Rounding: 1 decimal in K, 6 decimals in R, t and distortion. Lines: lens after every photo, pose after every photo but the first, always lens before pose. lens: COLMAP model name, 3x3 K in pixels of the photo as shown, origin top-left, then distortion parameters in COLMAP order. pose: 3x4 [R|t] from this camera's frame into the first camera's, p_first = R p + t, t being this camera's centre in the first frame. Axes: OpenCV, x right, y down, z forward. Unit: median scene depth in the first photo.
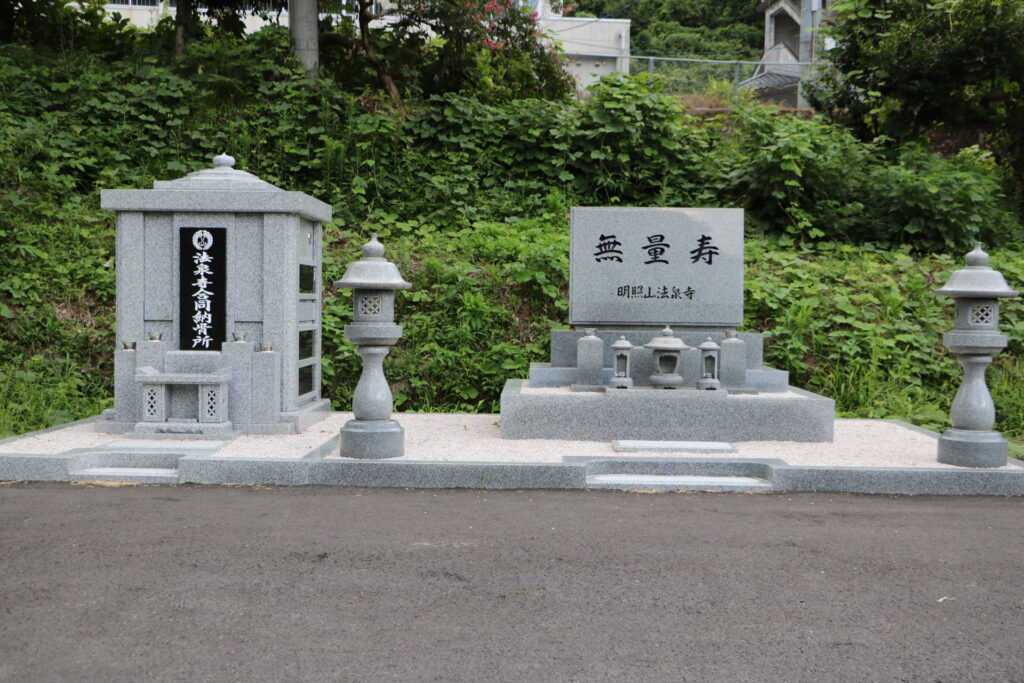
lens RADIAL K [[1288.7, 0, 505.8], [0, 1288.7, 345.2], [0, 0, 1]] dist [-0.000184, 0.000000]
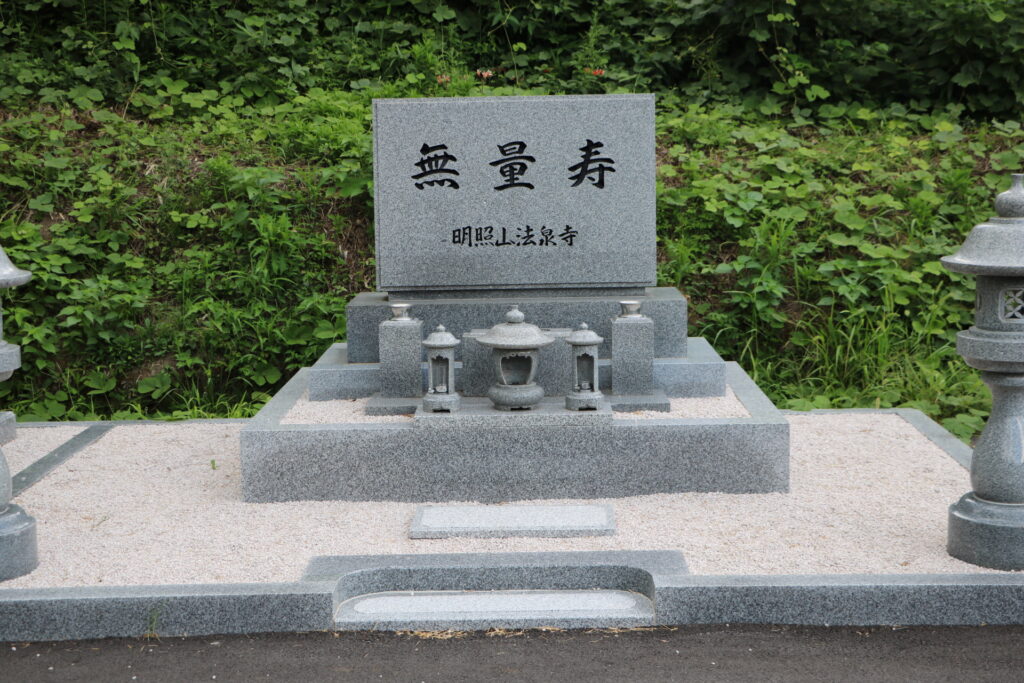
lens RADIAL K [[1638.8, 0, 513.9], [0, 1638.8, 364.3], [0, 0, 1]] dist [0.128545, 0.000000]
pose [[0.999453, -0.031370, 0.010503, 0.085662], [0.030073, 0.993844, 0.106633, -0.051626], [-0.013783, -0.106259, 0.994243, 0.171000]]
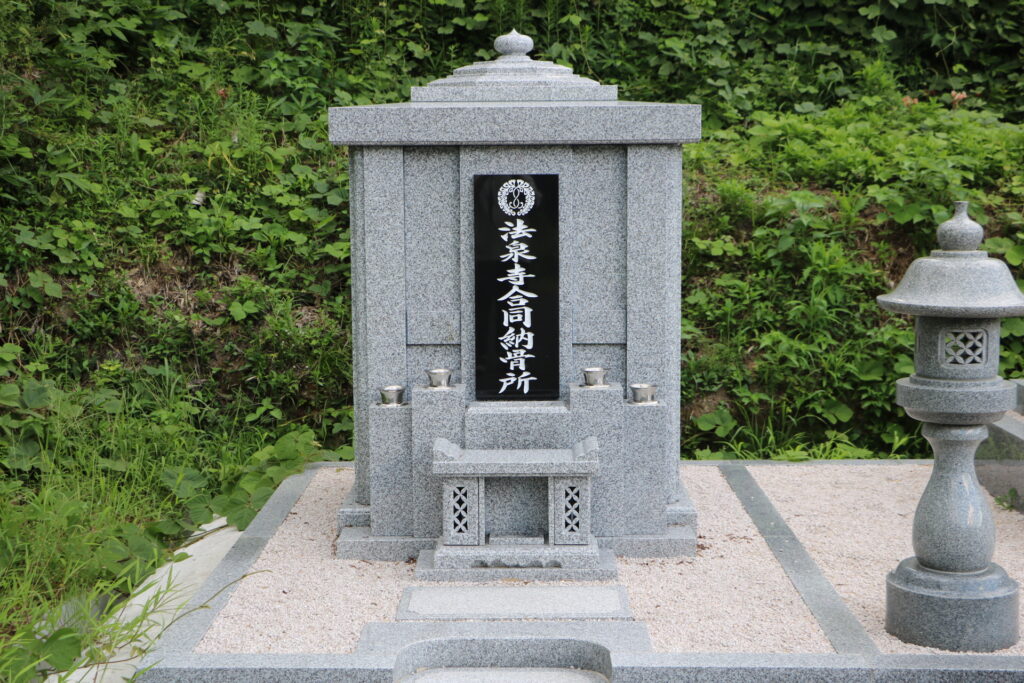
lens RADIAL K [[1638.8, 0, 516.9], [0, 1638.8, 348.0], [0, 0, 1]] dist [0.128545, 0.000000]
pose [[0.999713, -0.020072, 0.013110, -0.184184], [0.019038, 0.997020, 0.074752, -0.052613], [-0.014572, -0.074481, 0.997116, 0.228206]]
